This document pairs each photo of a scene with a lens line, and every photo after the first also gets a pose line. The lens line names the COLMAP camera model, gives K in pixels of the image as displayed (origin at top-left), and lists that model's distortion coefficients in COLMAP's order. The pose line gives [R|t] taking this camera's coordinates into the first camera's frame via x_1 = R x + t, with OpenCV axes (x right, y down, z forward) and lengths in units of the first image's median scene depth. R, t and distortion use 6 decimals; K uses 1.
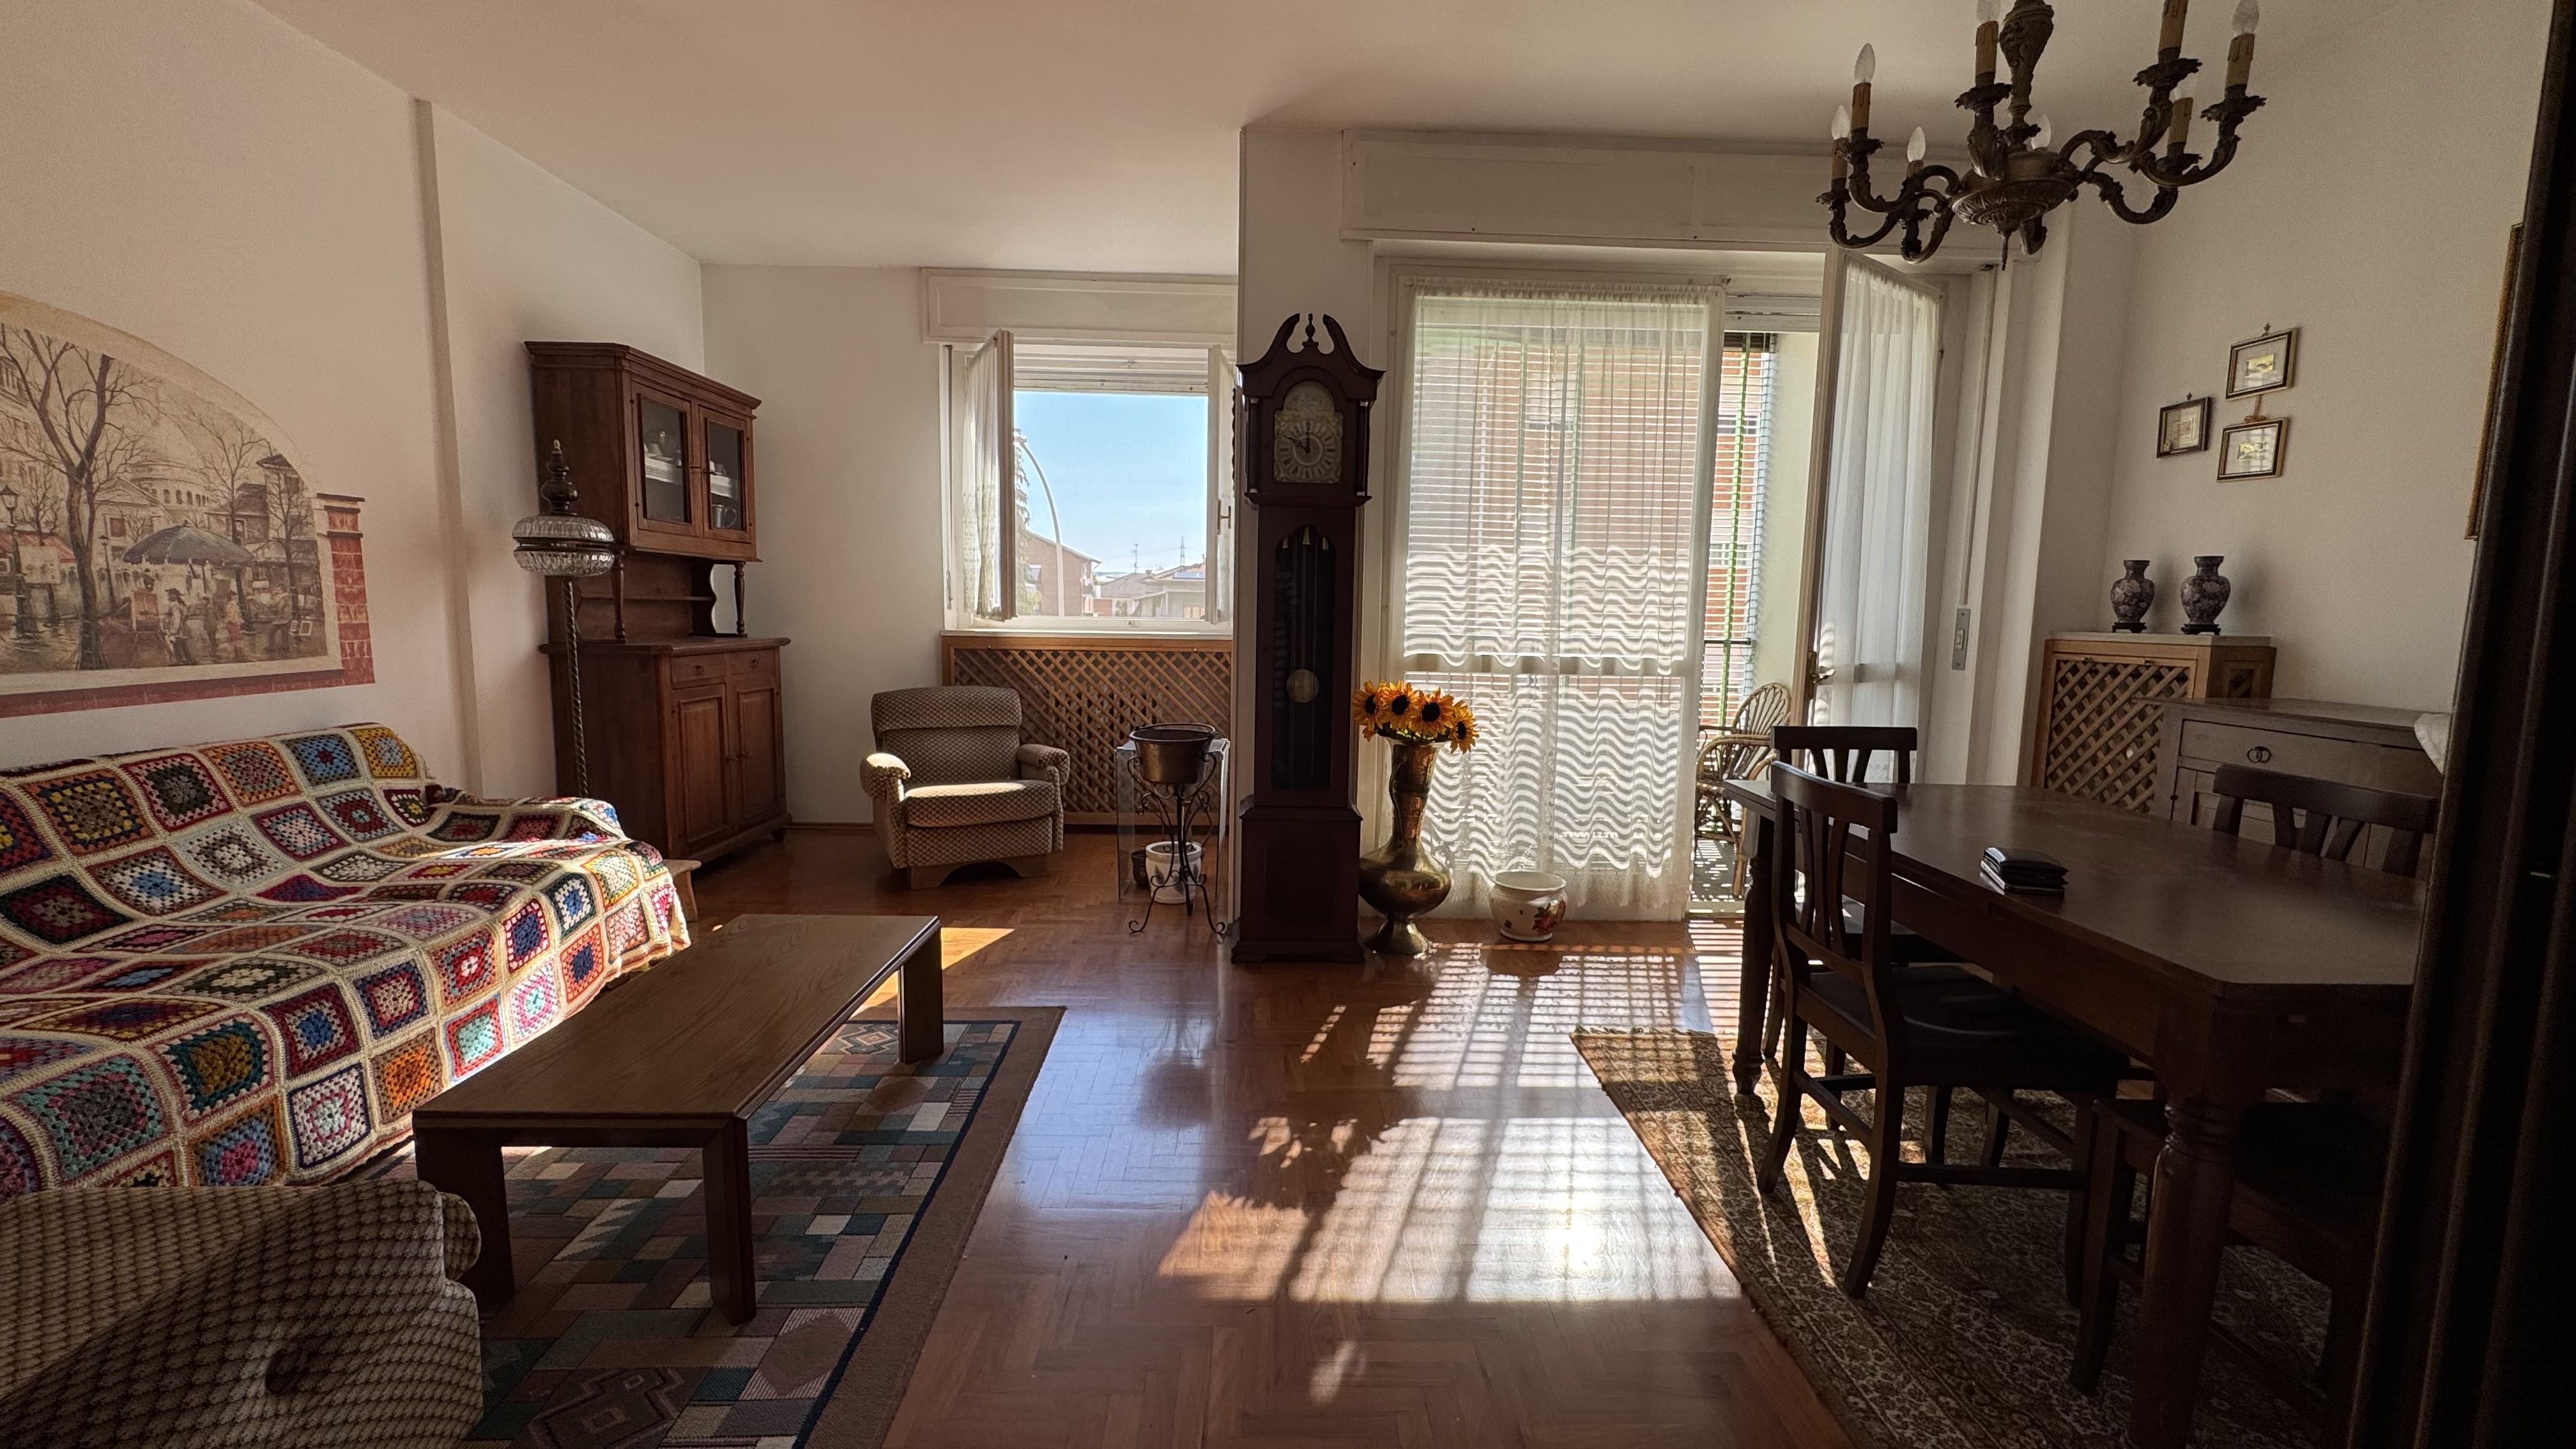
lens RADIAL K [[1017.3, 0, 1273.0], [0, 1017.3, 723.0], [0, 0, 1]] dist [-0.001975, -0.000024]
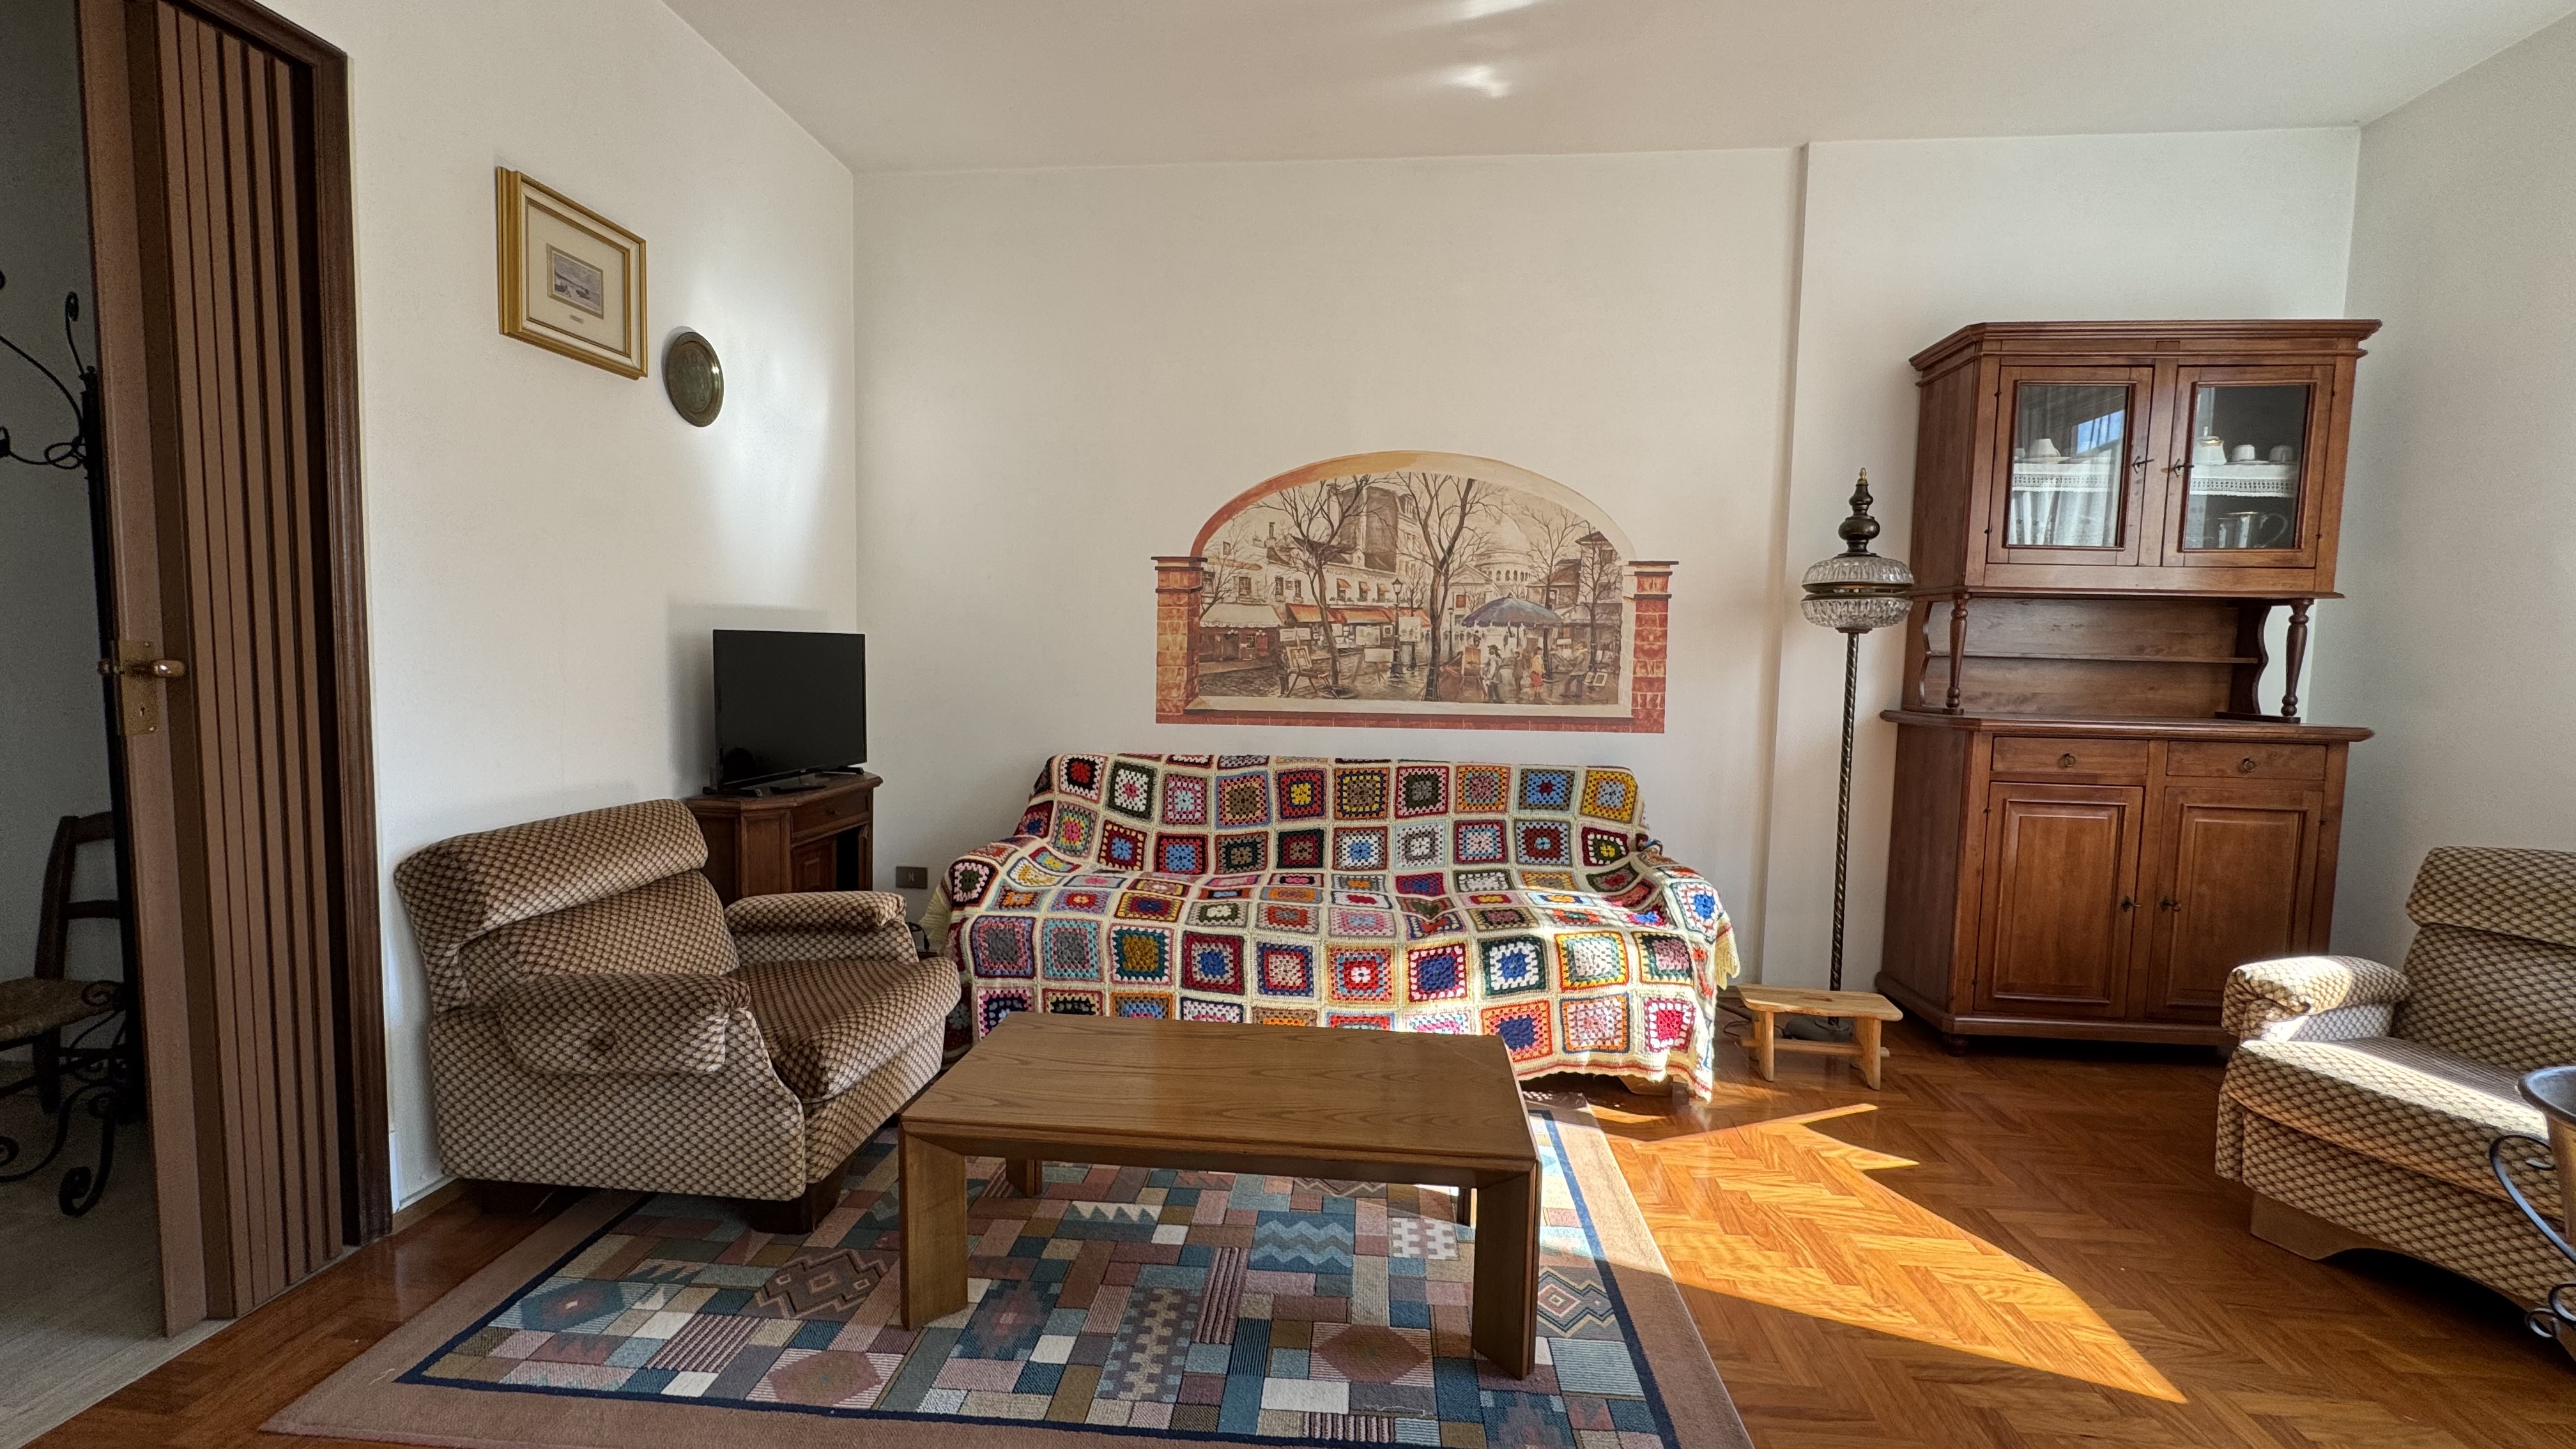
lens RADIAL K [[1017.3, 0, 1284.6], [0, 1017.3, 729.2], [0, 0, 1]] dist [-0.001975, -0.000024]
pose [[-0.096114, 0.056798, -0.993749, 0.260408], [-0.133782, 0.988575, 0.069441, -0.077954], [0.986339, 0.139620, -0.087417, 0.843955]]
